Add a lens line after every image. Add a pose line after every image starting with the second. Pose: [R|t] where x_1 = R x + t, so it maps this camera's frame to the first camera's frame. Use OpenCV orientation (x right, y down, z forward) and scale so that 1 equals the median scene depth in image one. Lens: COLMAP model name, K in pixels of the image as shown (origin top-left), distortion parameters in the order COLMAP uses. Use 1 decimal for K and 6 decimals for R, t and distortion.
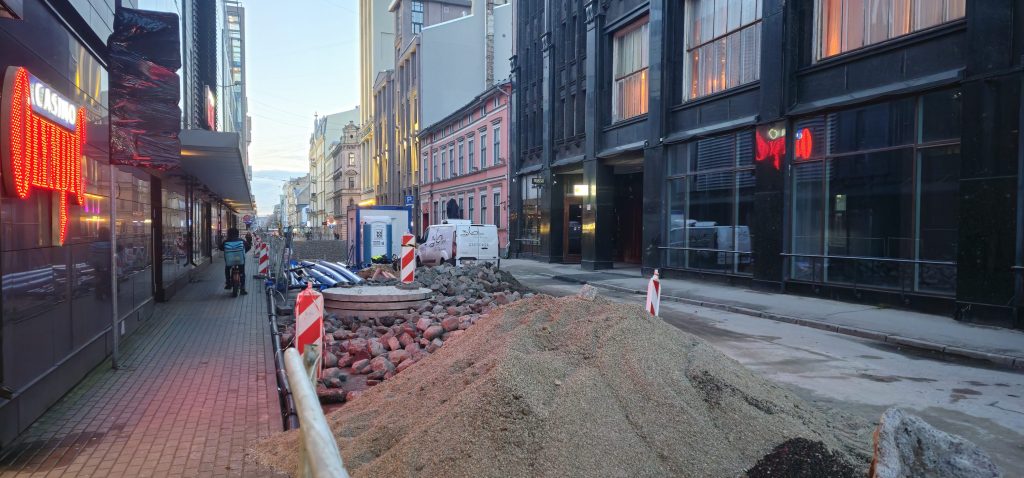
lens RADIAL K [[665.1, 0, 507.3], [0, 665.1, 243.3], [0, 0, 1]] dist [0.135509, -0.151008]
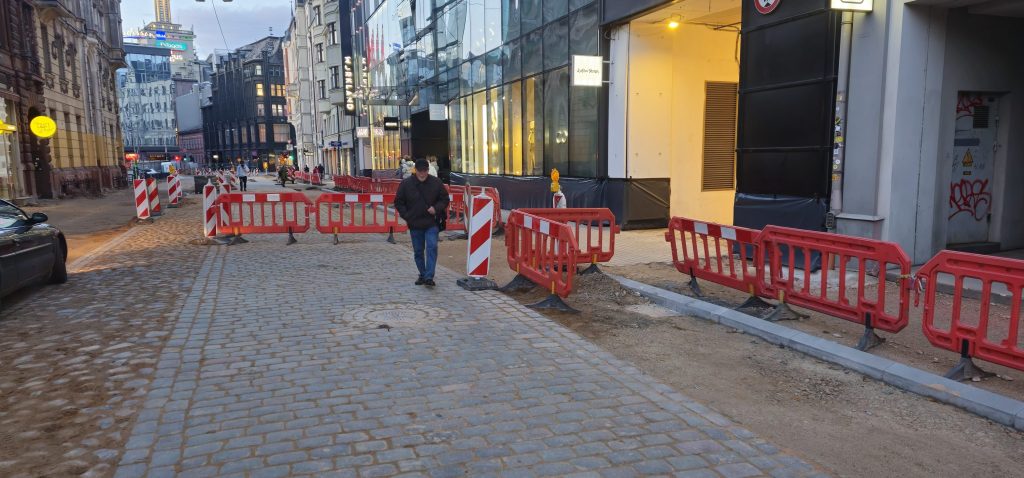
lens RADIAL K [[665.7, 0, 519.6], [0, 665.7, 246.2], [0, 0, 1]] dist [0.085584, -0.089337]
pose [[0.940273, -0.064075, 0.334337, 0.138152], [0.027267, 0.993146, 0.113652, 0.022441], [-0.339328, -0.097748, 0.935576, -1.267046]]
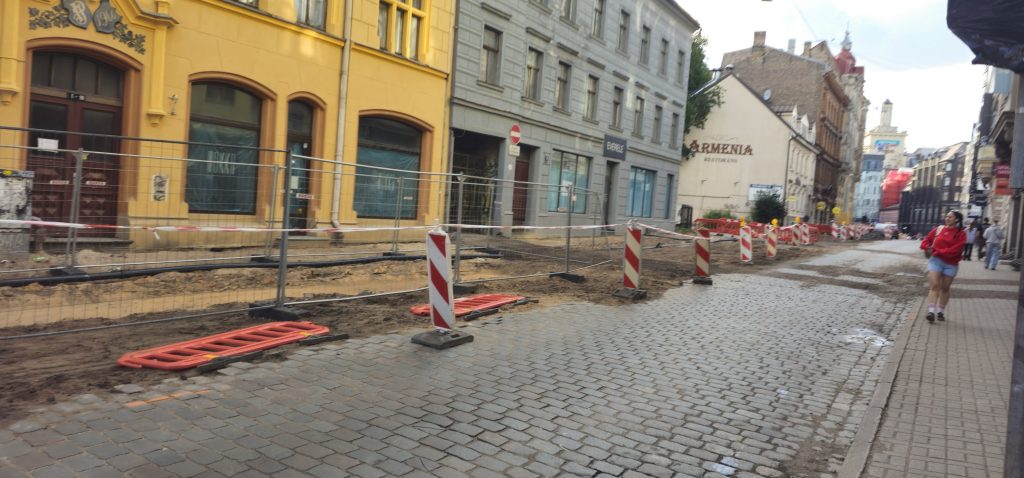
lens RADIAL K [[667.3, 0, 504.3], [0, 667.3, 250.4], [0, 0, 1]] dist [0.050681, -0.046013]
pose [[0.811873, 0.088340, -0.577113, 0.208445], [-0.077939, 0.996038, 0.042822, 0.046992], [0.578609, 0.010213, 0.815541, -1.877024]]
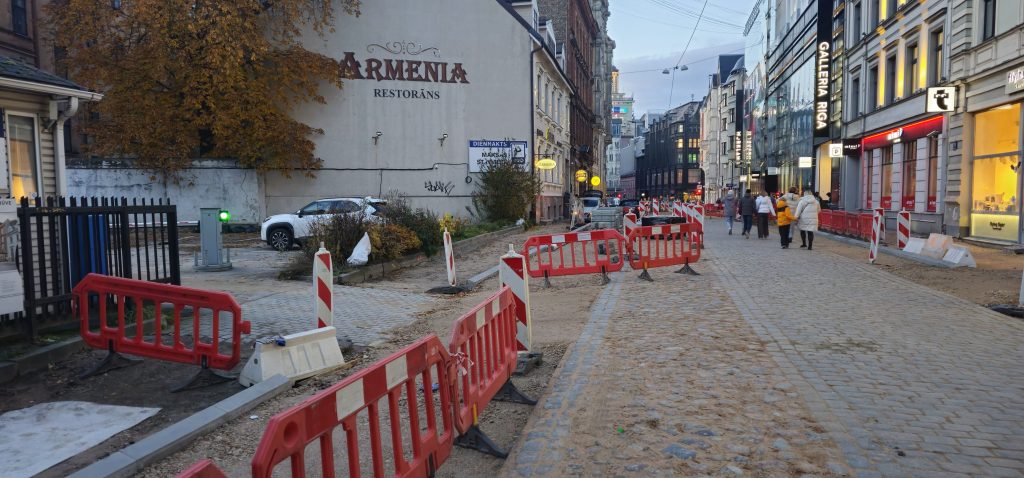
lens RADIAL K [[665.7, 0, 519.6], [0, 665.7, 246.2], [0, 0, 1]] dist [0.085584, -0.089337]
pose [[0.970997, 0.000780, -0.239089, 0.132367], [0.010704, 0.998850, 0.046730, 0.031256], [0.238850, -0.047933, 0.969873, -1.561426]]
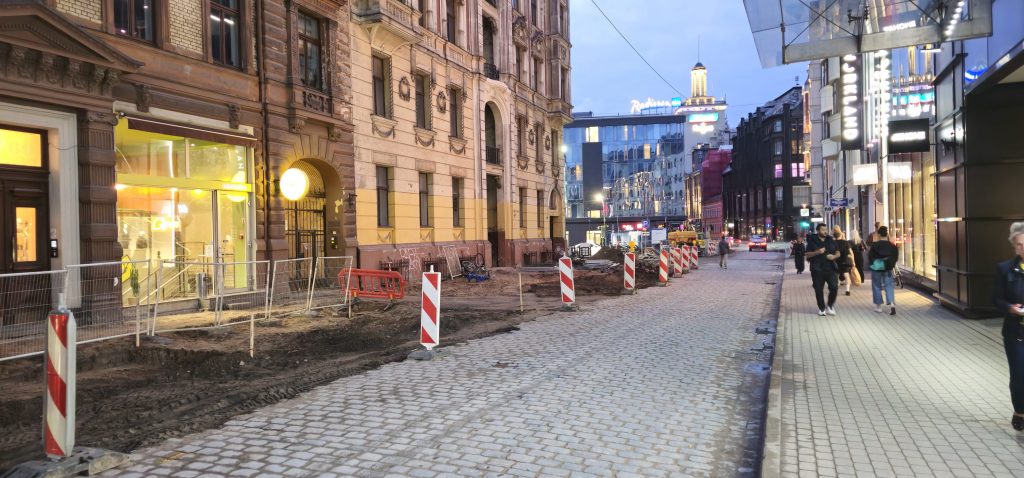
lens RADIAL K [[666.5, 0, 511.3], [0, 666.5, 235.8], [0, 0, 1]] dist [0.140838, -0.211416]
pose [[0.909675, -0.026930, -0.414447, 0.177315], [0.019877, 0.999575, -0.021322, 0.019268], [0.414845, 0.011158, 0.909824, -1.083905]]
